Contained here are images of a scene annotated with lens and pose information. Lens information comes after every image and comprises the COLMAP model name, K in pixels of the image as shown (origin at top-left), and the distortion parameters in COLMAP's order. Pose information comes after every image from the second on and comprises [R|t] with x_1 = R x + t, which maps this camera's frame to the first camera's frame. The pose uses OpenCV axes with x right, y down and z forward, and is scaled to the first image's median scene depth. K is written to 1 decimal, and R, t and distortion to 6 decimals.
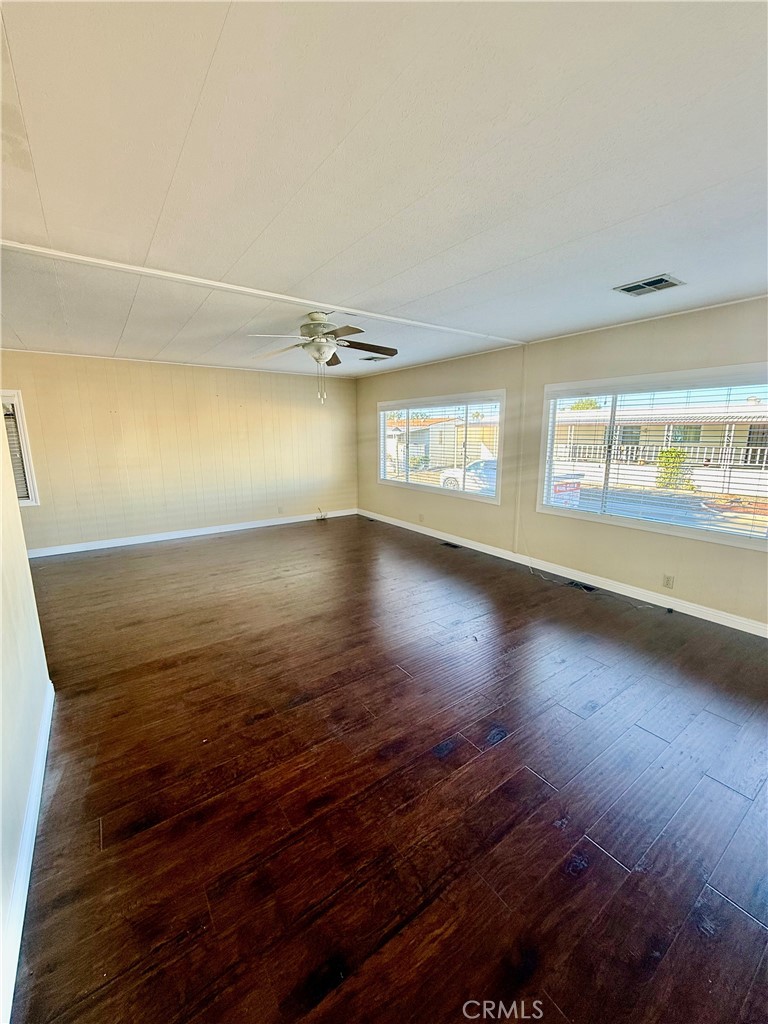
lens RADIAL K [[407.2, 0, 388.5], [0, 407.2, 506.5], [0, 0, 1]] dist [0.011870, 0.000146]
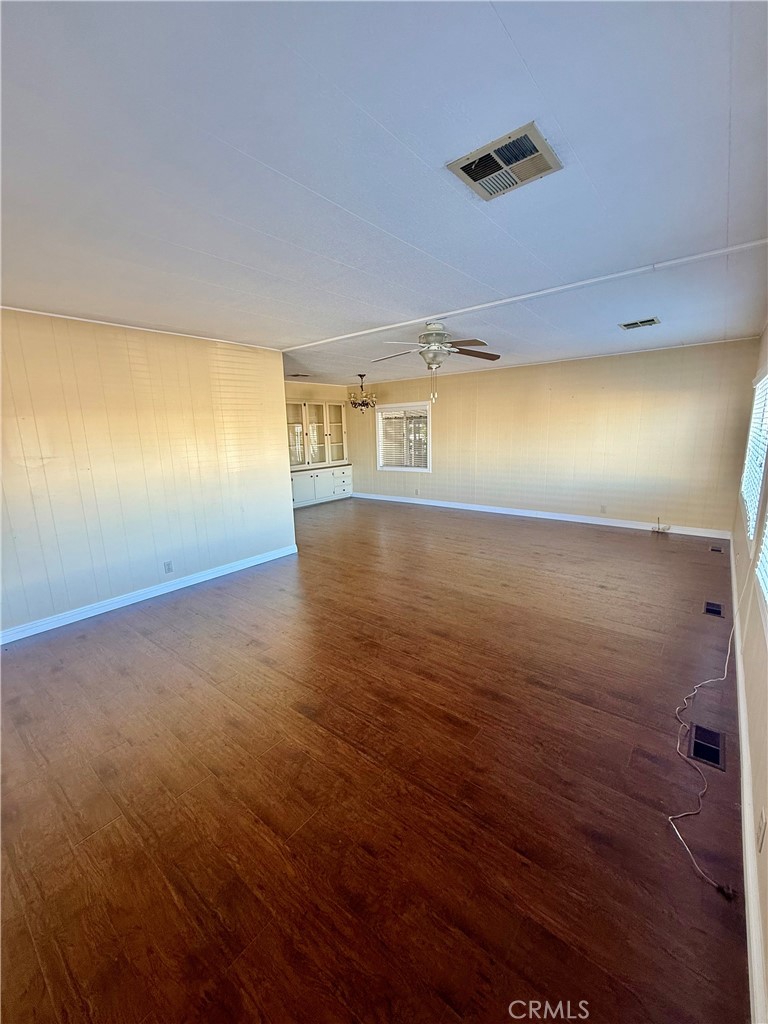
lens RADIAL K [[407.2, 0, 382.8], [0, 407.2, 508.2], [0, 0, 1]] dist [0.011870, 0.000146]
pose [[0.269657, 0.183601, -0.945291, 0.716686], [-0.149773, 0.977706, 0.147172, -0.083827], [0.951238, 0.101893, 0.291144, 0.431023]]
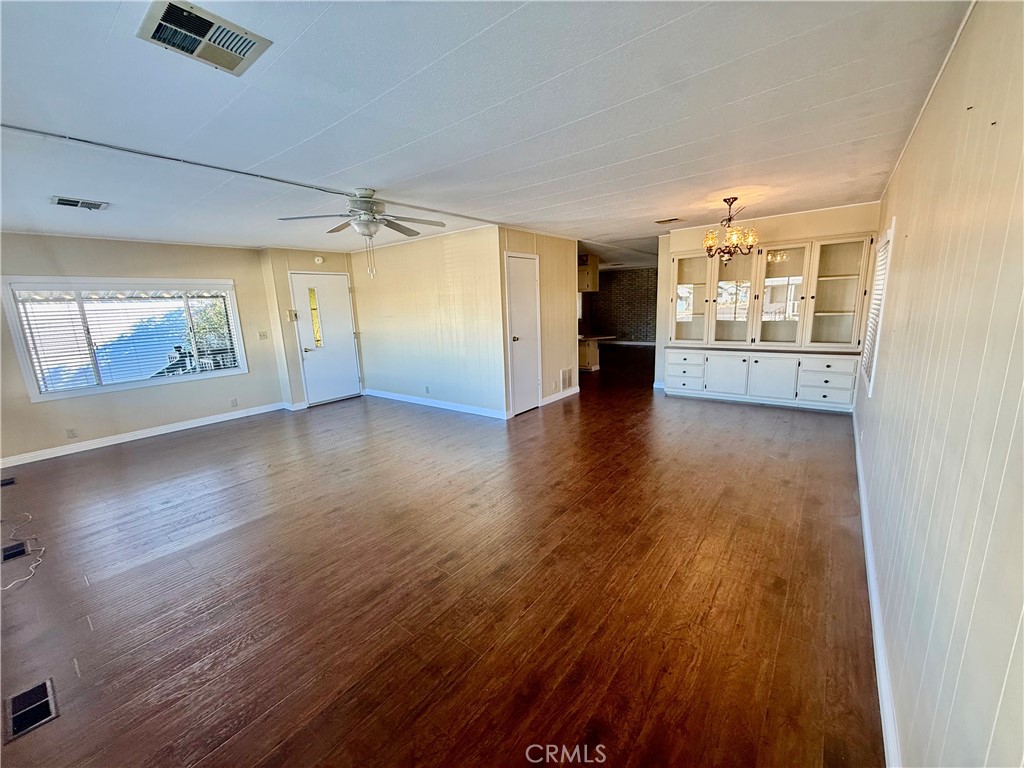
lens RADIAL K [[407.2, 0, 512.1], [0, 407.2, 388.2], [0, 0, 1]] dist [0.011870, 0.000146]
pose [[-0.956718, 0.098960, -0.273675, -0.152195], [-0.010547, 0.927998, 0.372435, -0.288867], [0.290826, 0.359202, -0.886789, 1.611631]]
